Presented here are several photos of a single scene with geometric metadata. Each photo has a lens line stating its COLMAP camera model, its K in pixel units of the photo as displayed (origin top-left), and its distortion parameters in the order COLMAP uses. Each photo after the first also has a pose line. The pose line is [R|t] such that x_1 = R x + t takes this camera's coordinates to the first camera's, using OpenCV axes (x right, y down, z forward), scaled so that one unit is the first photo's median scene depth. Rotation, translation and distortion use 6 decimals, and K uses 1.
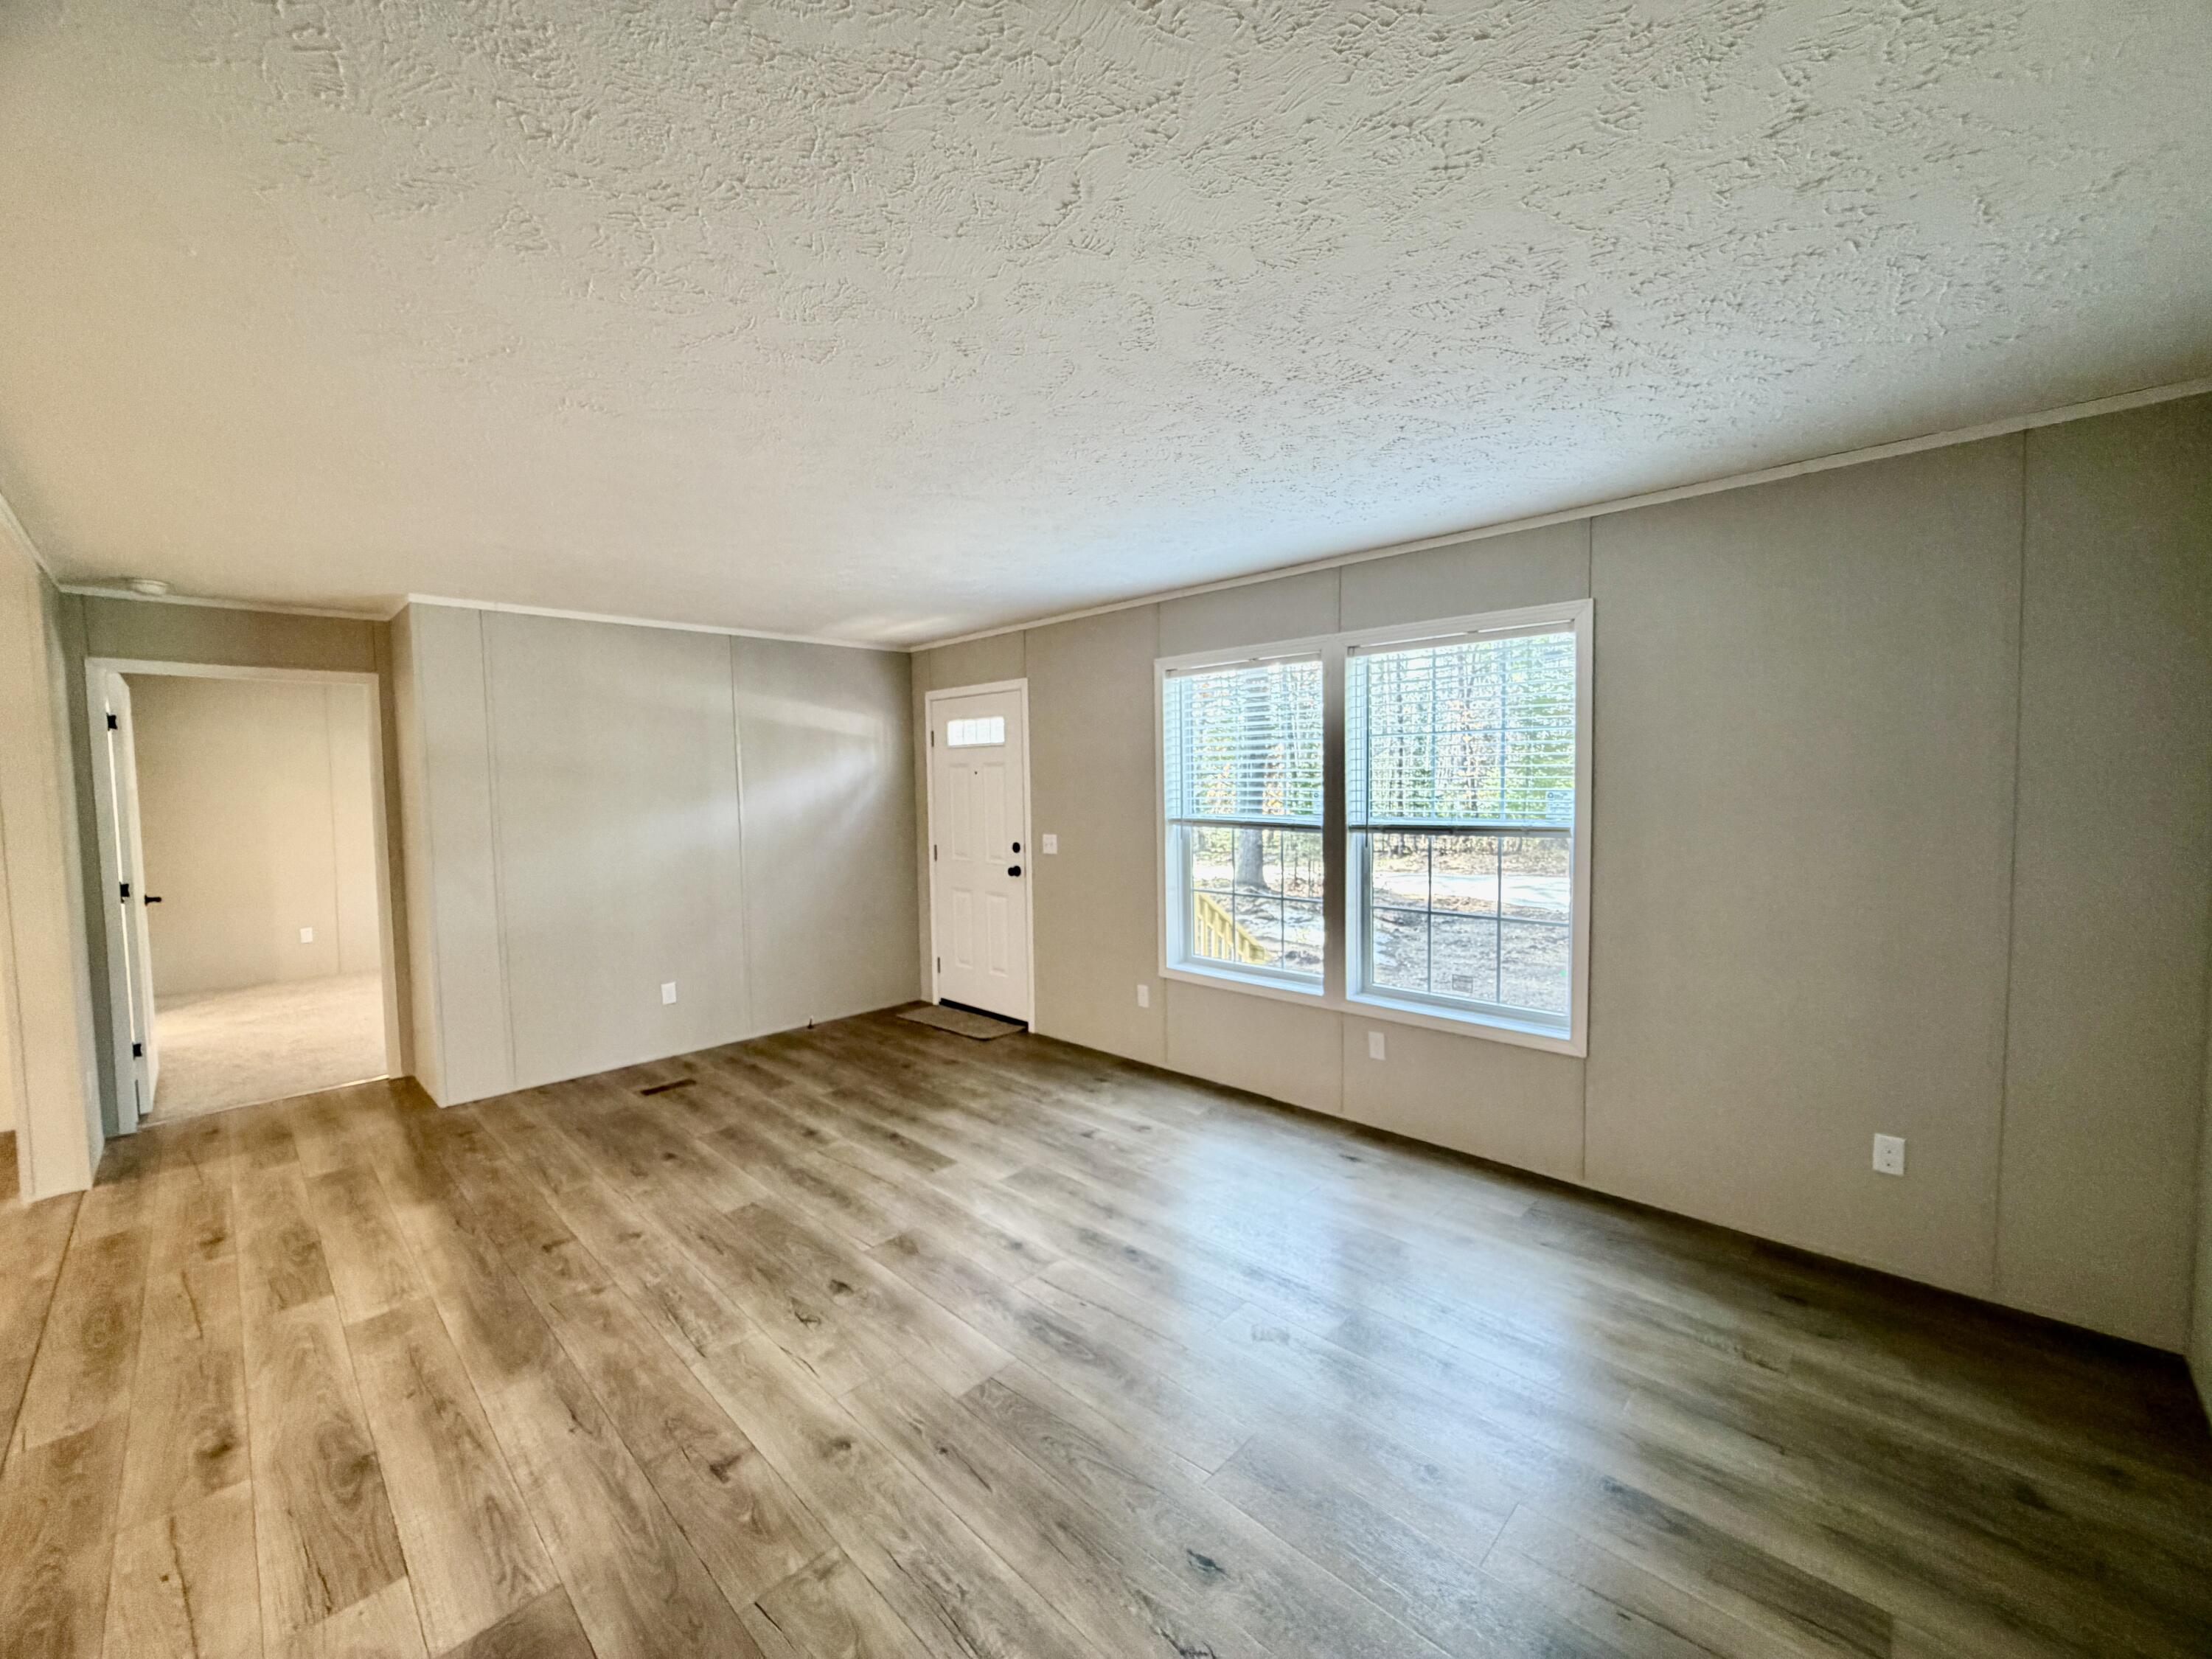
lens RADIAL K [[880.2, 0, 1101.6], [0, 880.2, 835.1], [0, 0, 1]] dist [0.000293, 0.000371]
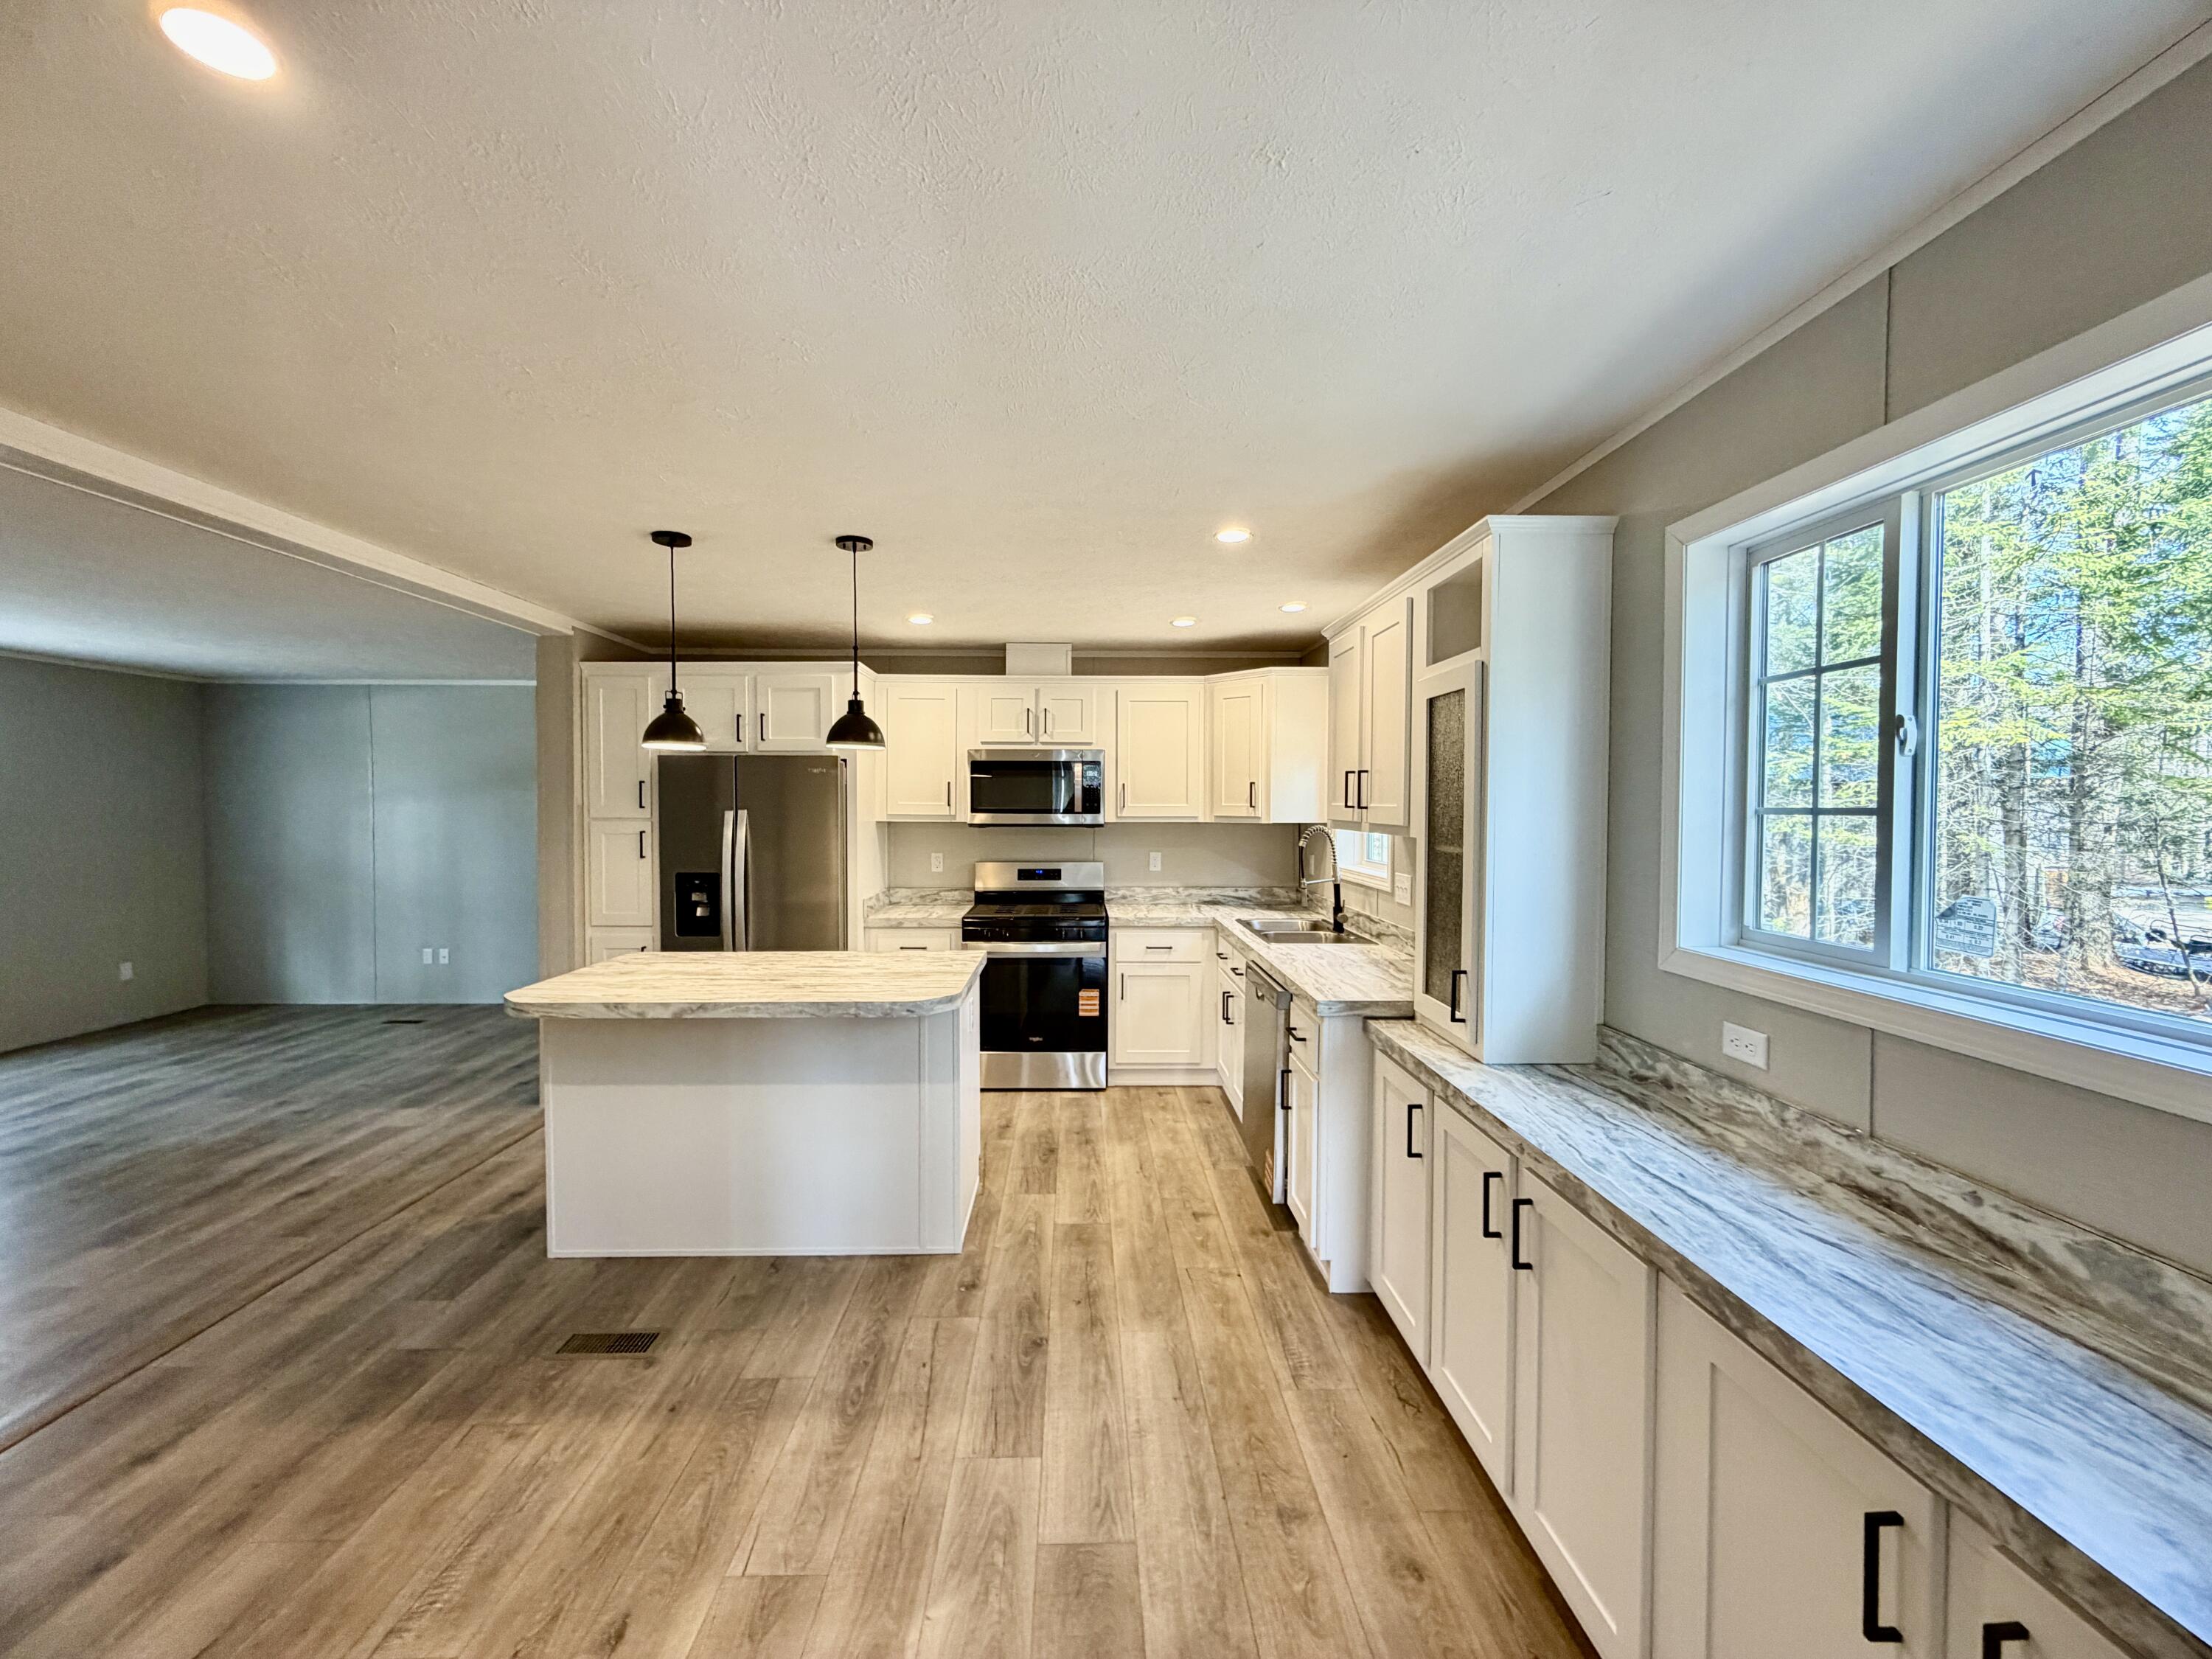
lens RADIAL K [[880.2, 0, 1094.2], [0, 880.2, 823.5], [0, 0, 1]] dist [0.000293, 0.000371]
pose [[-0.721122, -0.001766, 0.692806, -2.052566], [0.052073, 0.997030, 0.056743, -0.016349], [-0.690848, 0.076995, -0.718888, 0.701982]]
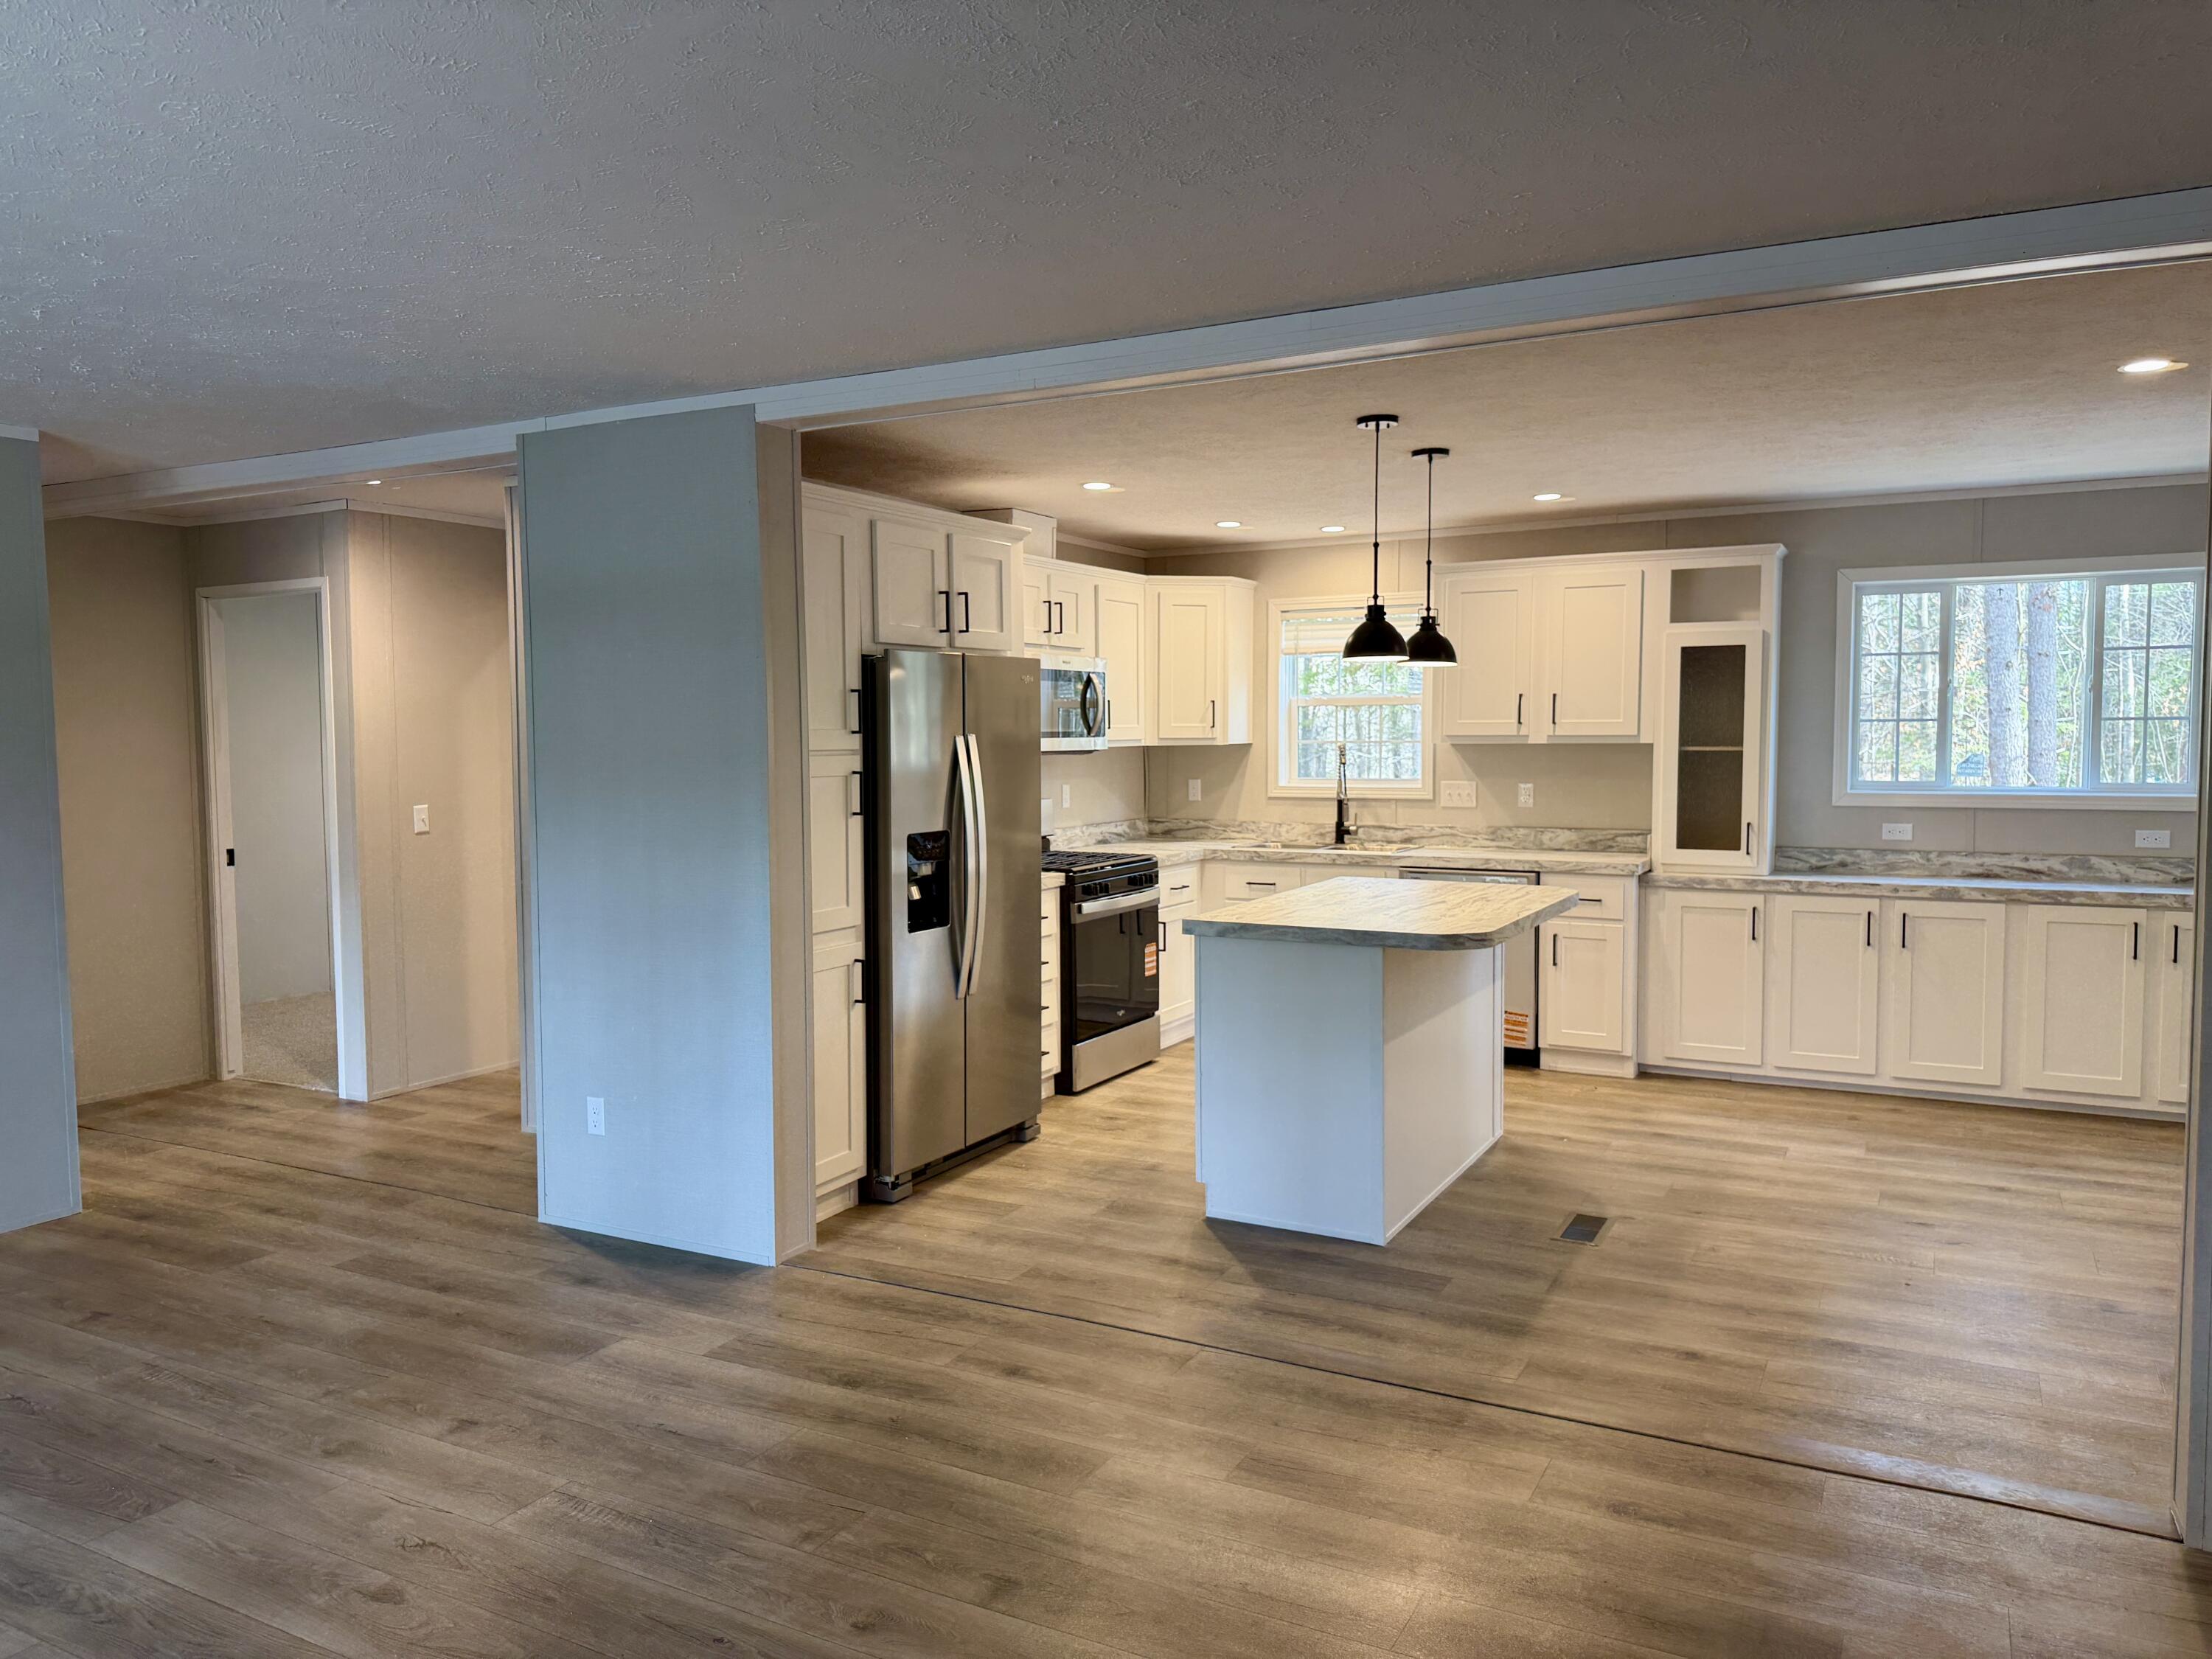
lens RADIAL K [[1555.1, 0, 1107.0], [0, 1555.1, 809.4], [0, 0, 1]] dist [0.056218, -0.067047]
pose [[-0.956905, 0.037082, -0.288024, -0.381872], [0.003077, 0.993053, 0.117629, -0.101284], [0.290385, 0.111673, -0.950371, 1.690307]]
